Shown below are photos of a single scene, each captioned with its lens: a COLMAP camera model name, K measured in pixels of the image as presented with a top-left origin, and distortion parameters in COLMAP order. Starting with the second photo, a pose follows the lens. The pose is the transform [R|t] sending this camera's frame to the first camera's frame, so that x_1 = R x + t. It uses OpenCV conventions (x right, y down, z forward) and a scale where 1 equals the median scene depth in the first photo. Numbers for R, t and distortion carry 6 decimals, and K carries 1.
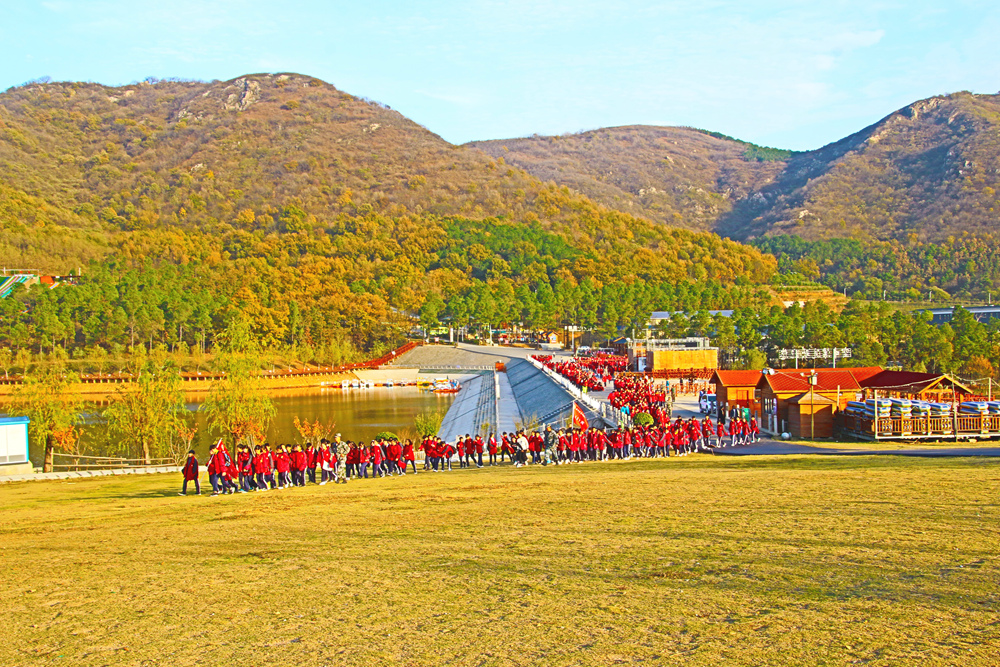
lens RADIAL K [[1168.0, 0, 511.7], [0, 1168.0, 346.4], [0, 0, 1]] dist [0.113277, 0.000000]
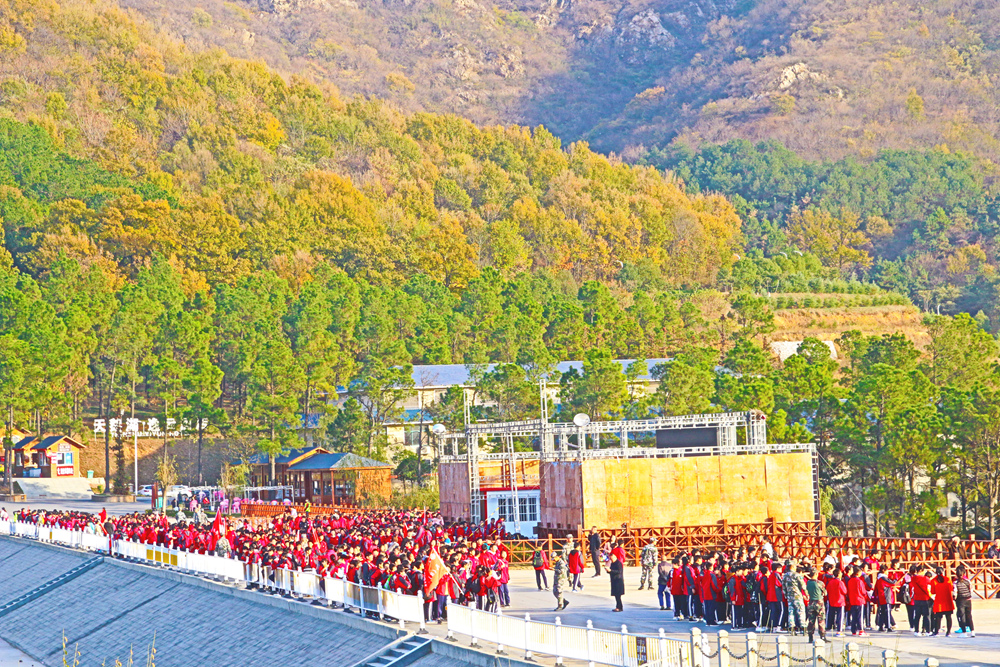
lens RADIAL K [[3370.3, 0, 504.3], [0, 3370.3, 344.1], [0, 0, 1]] dist [1.466875, 0.000000]
pose [[0.976336, -0.006254, 0.216167, -0.064773], [0.018493, 0.998335, -0.054640, 0.020048], [-0.215466, 0.057345, 0.974826, 0.254728]]
